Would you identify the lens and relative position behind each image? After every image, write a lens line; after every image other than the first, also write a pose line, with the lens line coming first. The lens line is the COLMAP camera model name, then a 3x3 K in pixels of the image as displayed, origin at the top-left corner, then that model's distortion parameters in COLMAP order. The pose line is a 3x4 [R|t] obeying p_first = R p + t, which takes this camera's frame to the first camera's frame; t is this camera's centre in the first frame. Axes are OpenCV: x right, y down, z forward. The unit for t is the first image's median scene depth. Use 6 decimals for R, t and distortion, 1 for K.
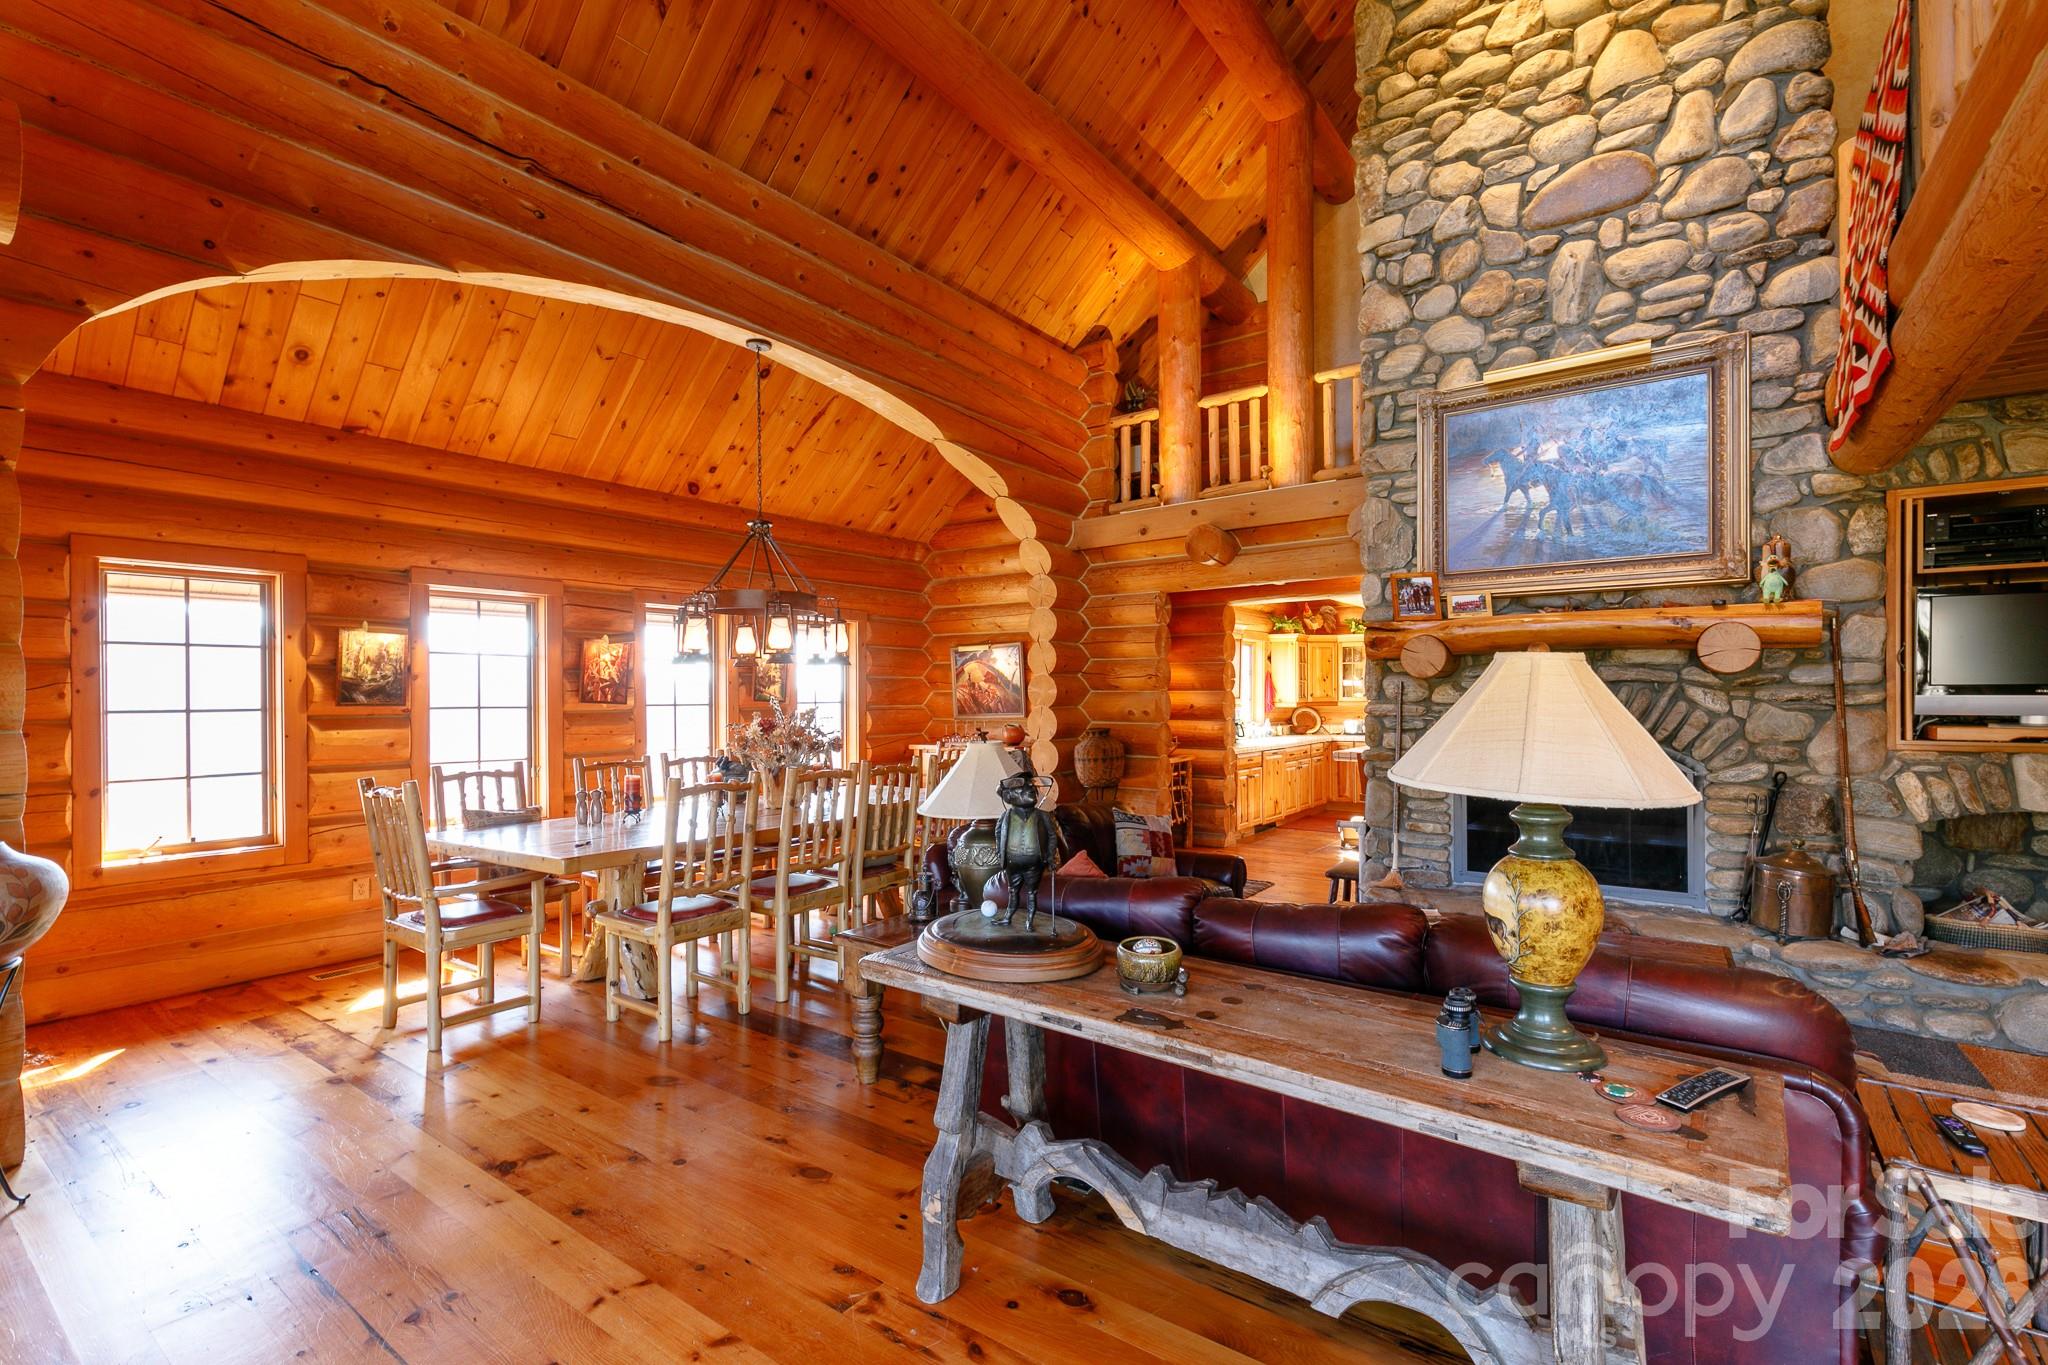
lens RADIAL K [[922.9, 0, 1014.9], [0, 922.9, 696.5], [0, 0, 1]] dist [0.003329, -0.001439]
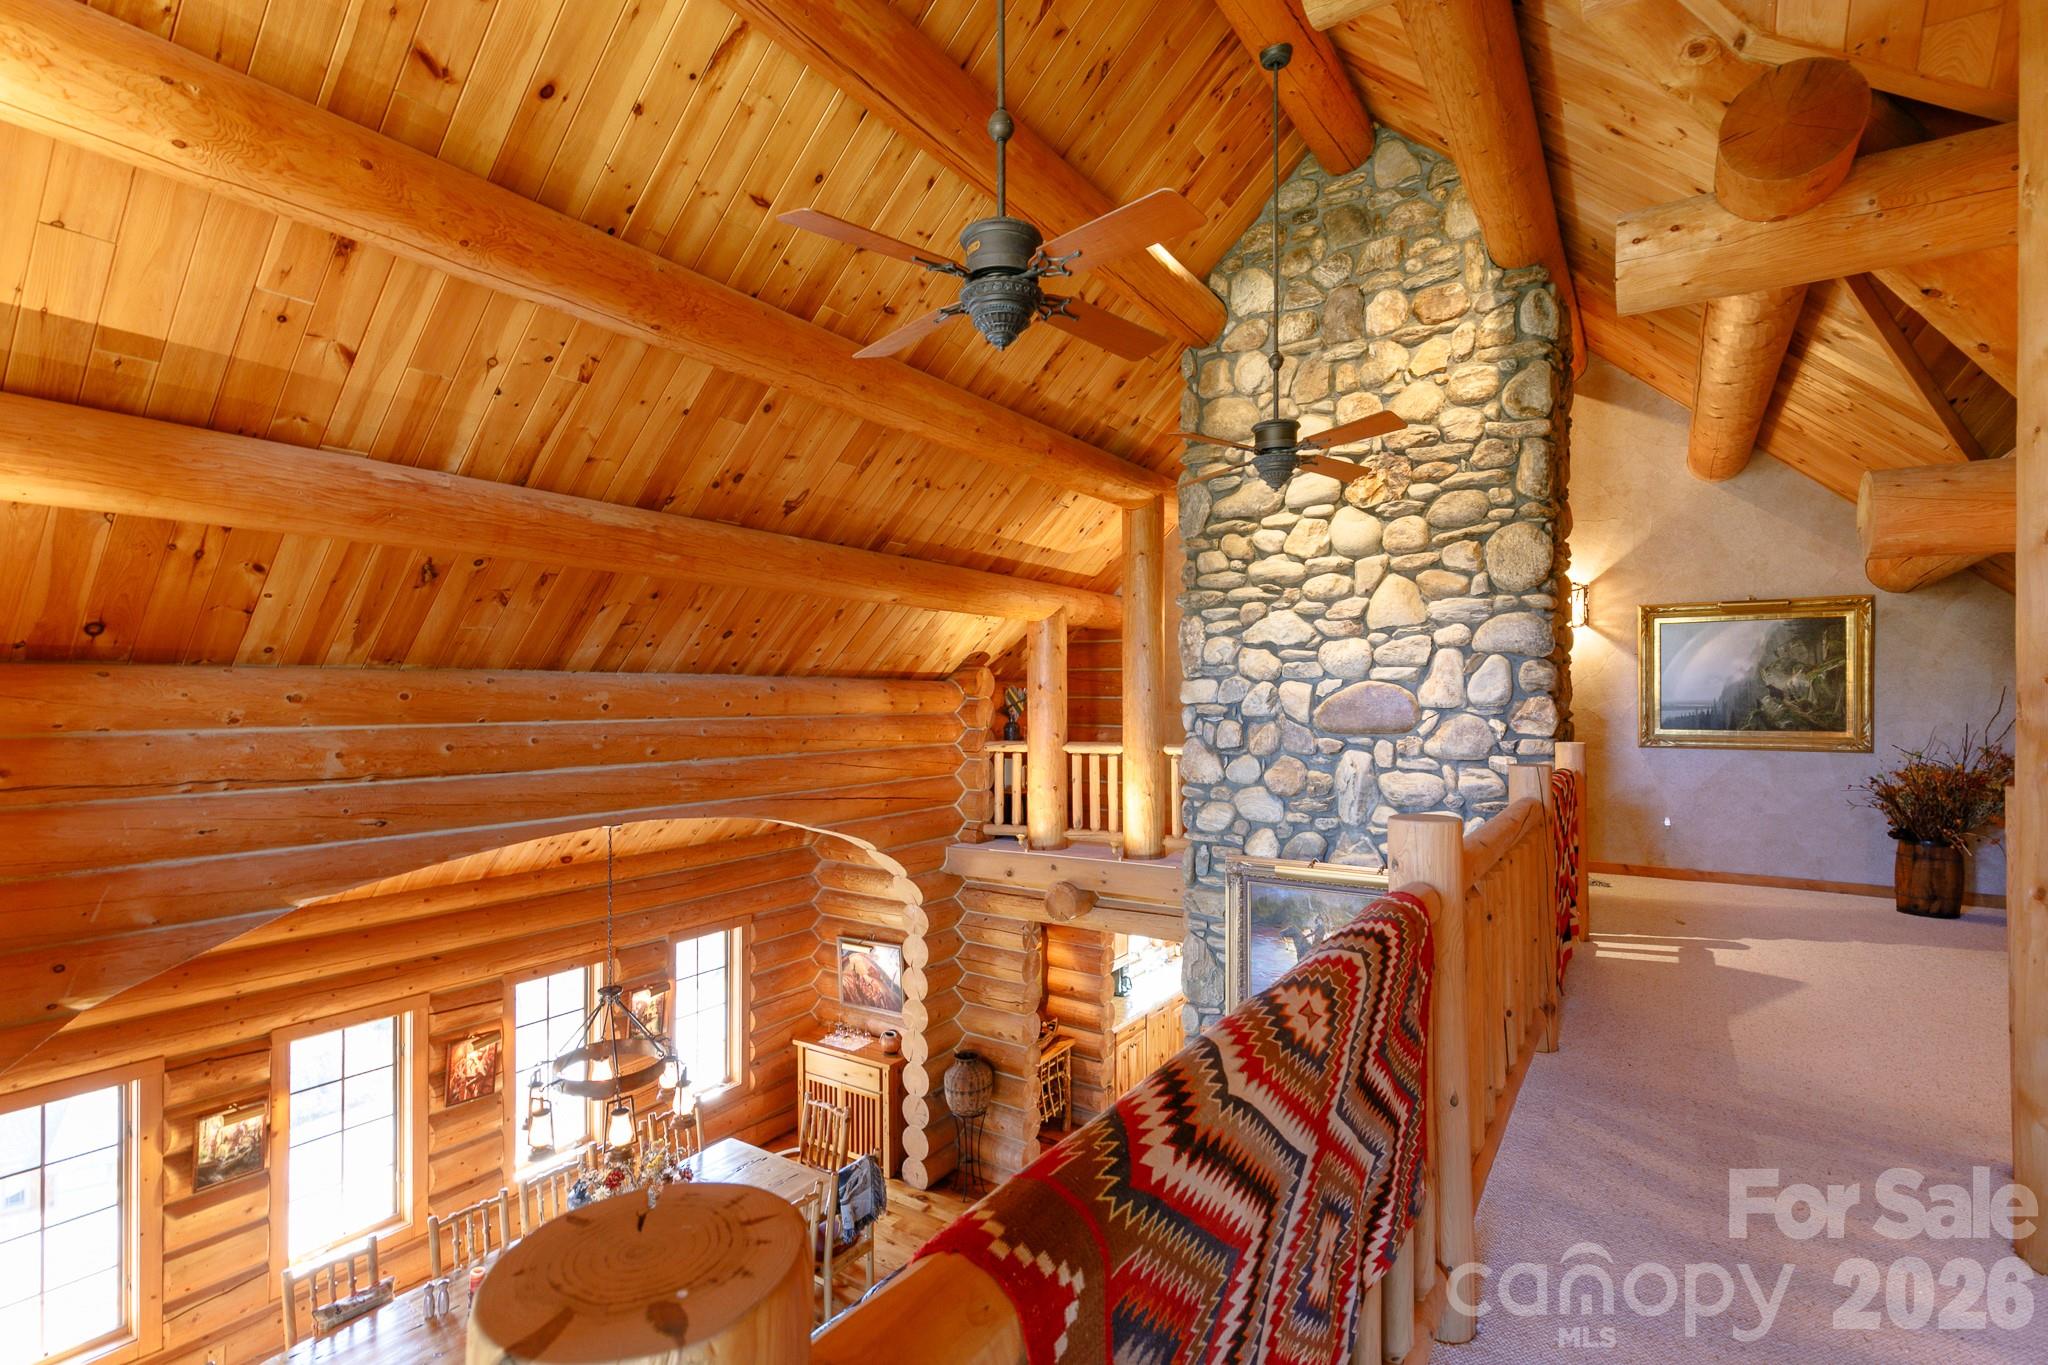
lens RADIAL K [[965.2, 0, 1026.6], [0, 965.2, 681.7], [0, 0, 1]] dist [0.006149, -0.001084]
pose [[0.999119, 0.003809, 0.041800, 0.153290], [-0.003653, 0.999986, -0.003821, -0.535760], [-0.041814, 0.003665, 0.999119, -0.132916]]
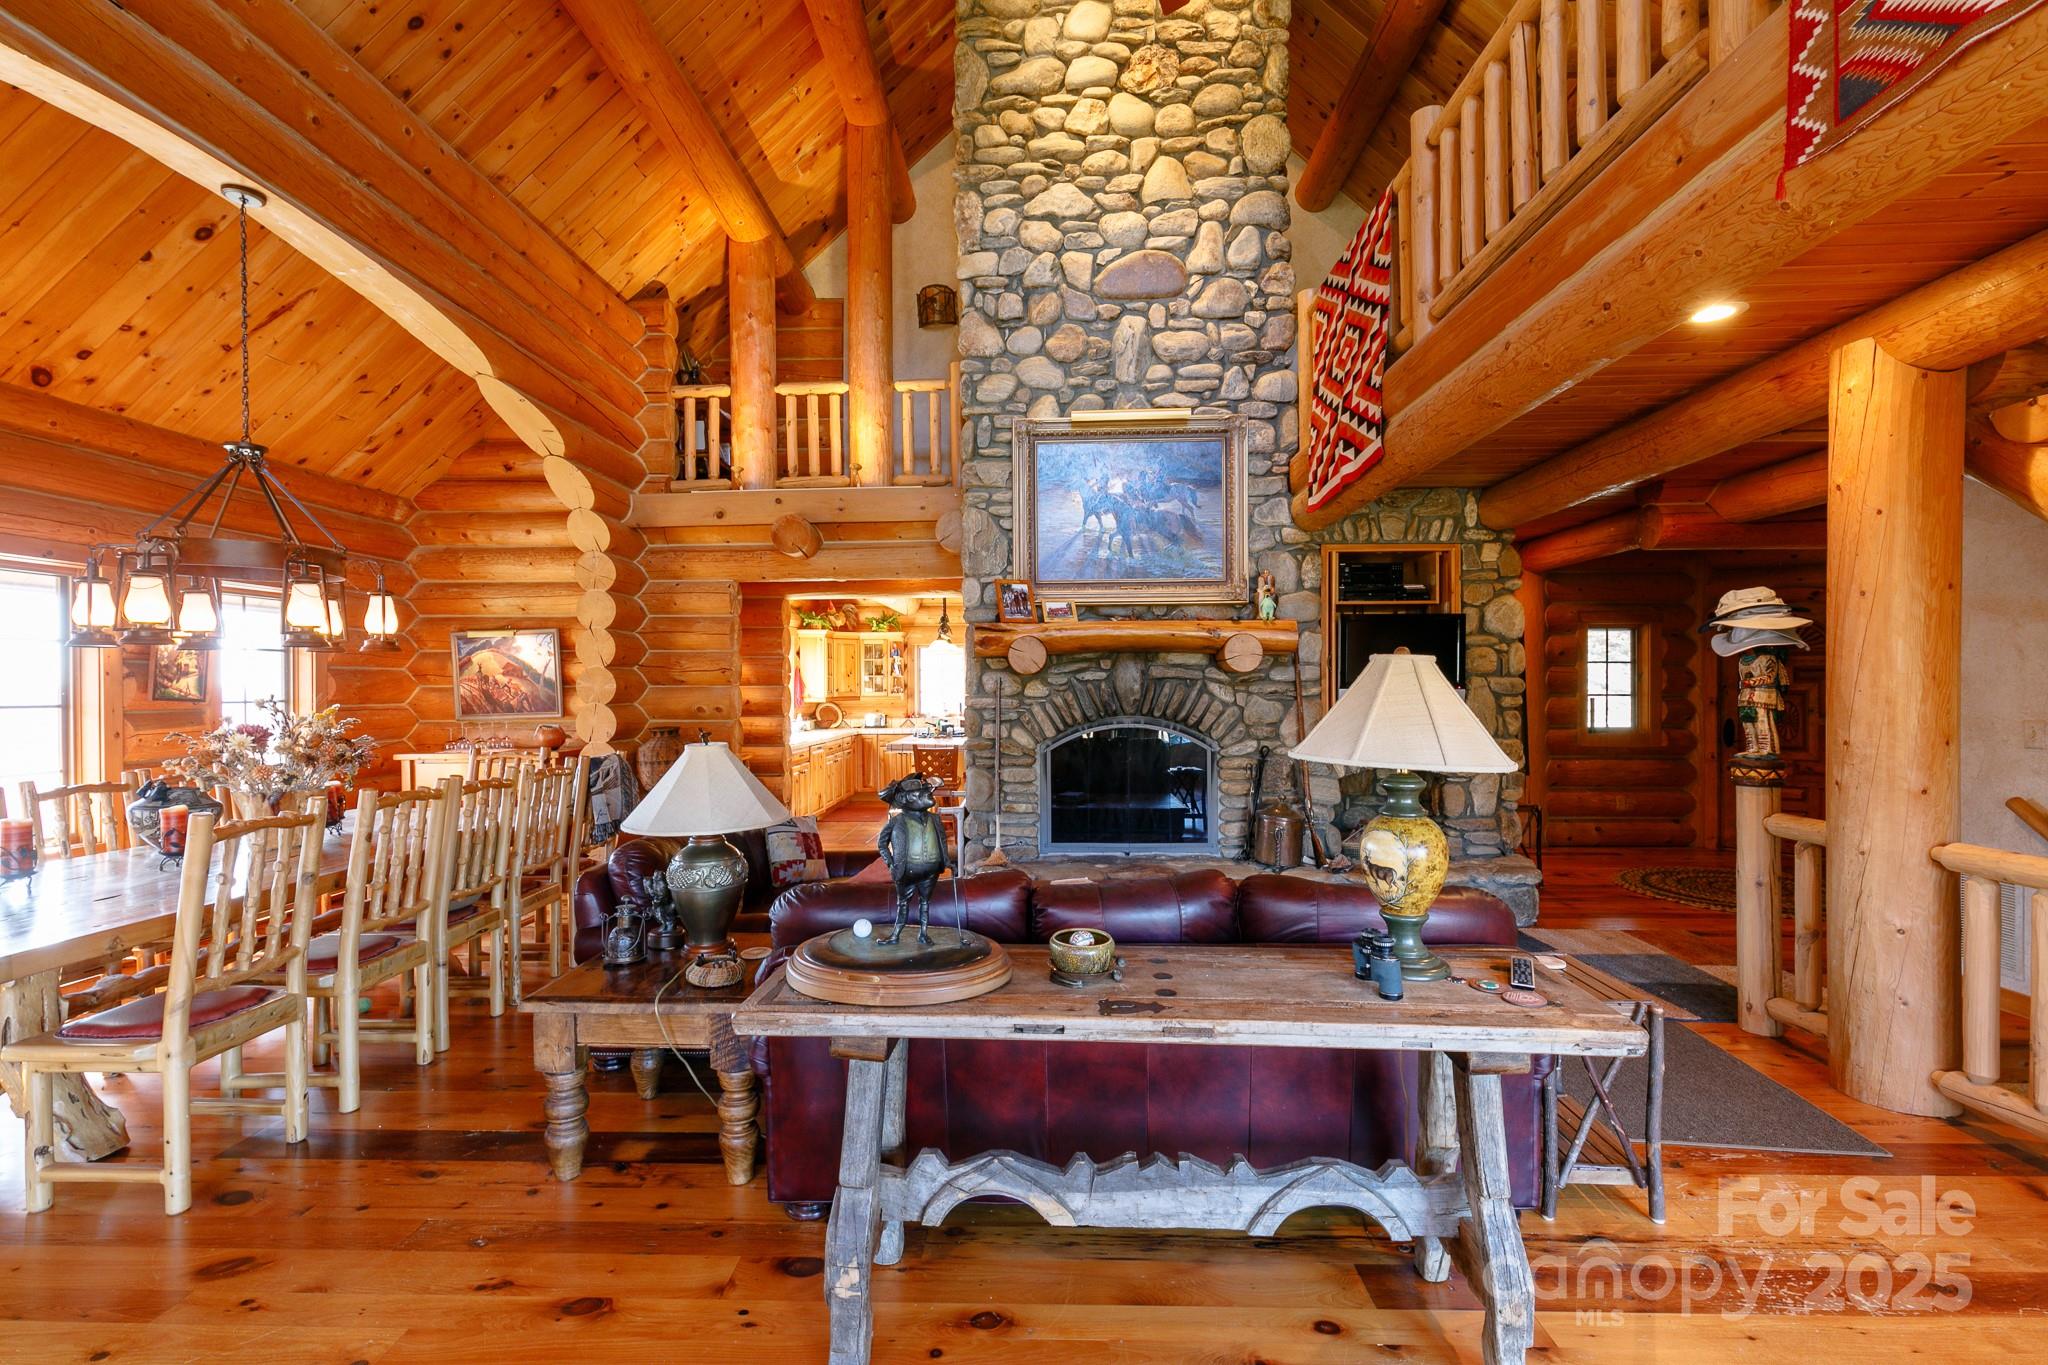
lens RADIAL K [[922.9, 0, 1027.2], [0, 922.9, 688.7], [0, 0, 1]] dist [0.003329, -0.001439]
pose [[0.822573, -0.001185, 0.568658, -0.185085], [0.003064, 0.999993, -0.002348, -0.000256], [-0.568651, 0.003674, 0.822570, 0.077894]]
